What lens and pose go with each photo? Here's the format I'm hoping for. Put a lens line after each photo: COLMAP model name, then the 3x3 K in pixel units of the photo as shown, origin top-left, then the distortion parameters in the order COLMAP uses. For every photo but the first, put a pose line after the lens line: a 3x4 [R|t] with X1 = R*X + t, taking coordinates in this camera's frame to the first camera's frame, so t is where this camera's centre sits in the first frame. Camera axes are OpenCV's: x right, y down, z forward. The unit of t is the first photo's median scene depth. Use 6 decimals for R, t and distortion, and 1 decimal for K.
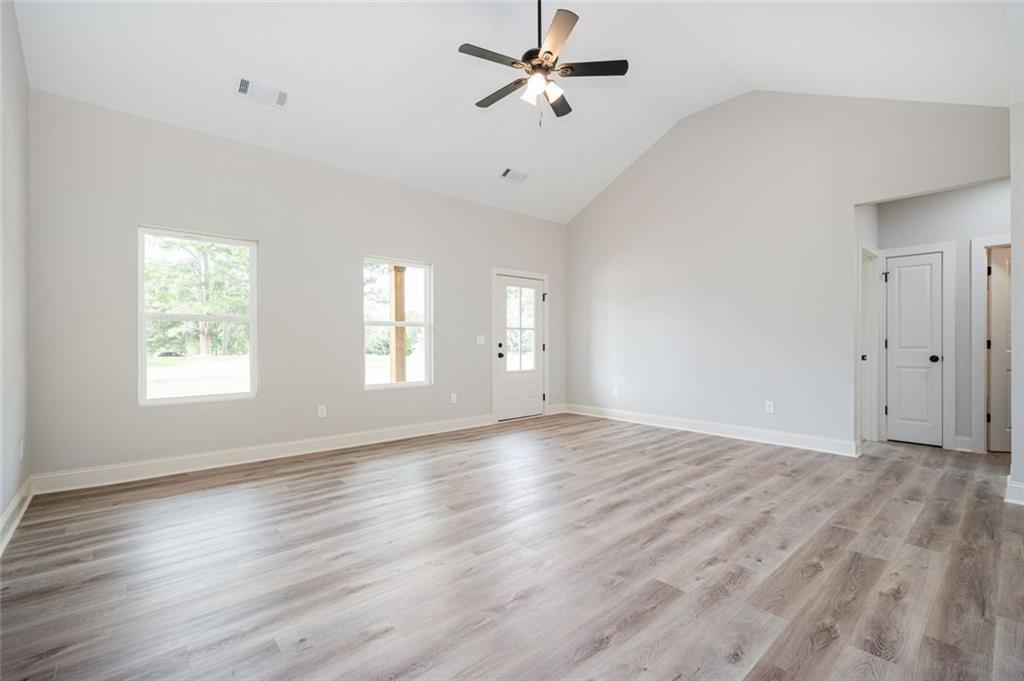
lens RADIAL K [[447.7, 0, 512.0], [0, 447.7, 340.5], [0, 0, 1]] dist [0.000558, 0.000074]
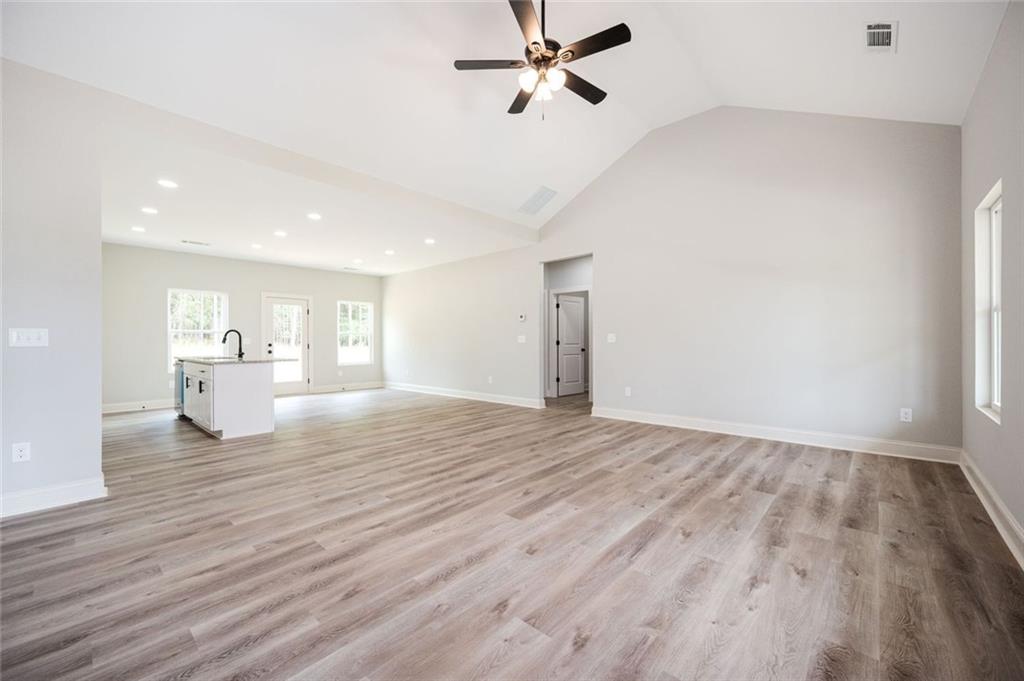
lens RADIAL K [[406.3, 0, 512.0], [0, 406.3, 340.5], [0, 0, 1]] dist [0.000082, 0.000003]
pose [[-0.994015, 0.008109, -0.108939, 0.238462], [0.009021, 0.999928, -0.007881, 0.008546], [0.108867, -0.008816, -0.994017, 1.937474]]
